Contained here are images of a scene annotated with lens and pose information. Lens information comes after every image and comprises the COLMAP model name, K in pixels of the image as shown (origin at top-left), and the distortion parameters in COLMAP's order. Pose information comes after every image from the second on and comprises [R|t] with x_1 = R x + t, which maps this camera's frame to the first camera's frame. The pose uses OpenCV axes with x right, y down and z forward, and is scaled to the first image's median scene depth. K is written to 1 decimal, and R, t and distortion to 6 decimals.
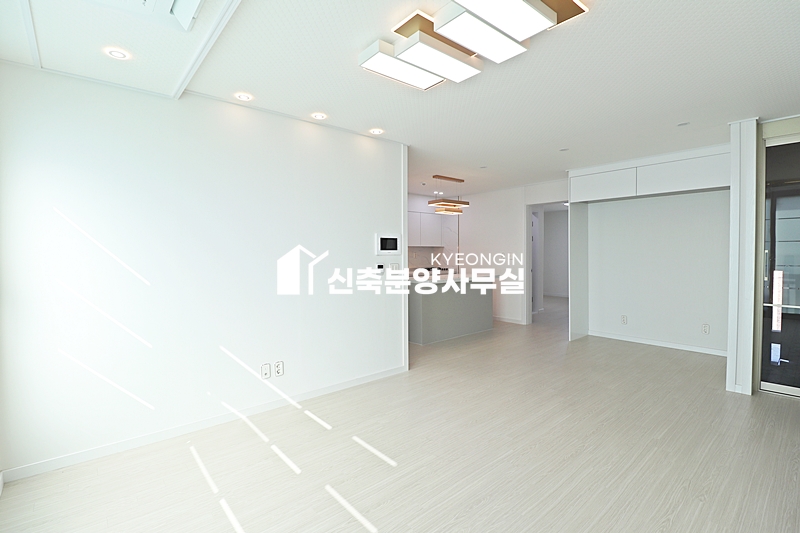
lens RADIAL K [[367.7, 0, 400.1], [0, 367.7, 262.4], [0, 0, 1]] dist [-0.018406, -0.001384]
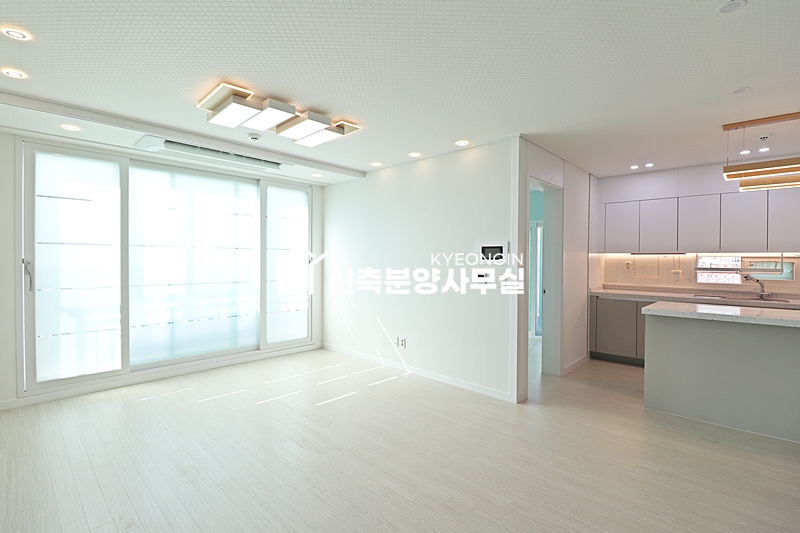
lens RADIAL K [[367.7, 0, 406.2], [0, 367.7, 263.2], [0, 0, 1]] dist [-0.018406, -0.001384]
pose [[0.109513, 0.014330, -0.993882, 1.080023], [-0.033437, 0.999383, 0.010725, -0.032703], [0.993423, 0.032058, 0.109925, 0.854154]]
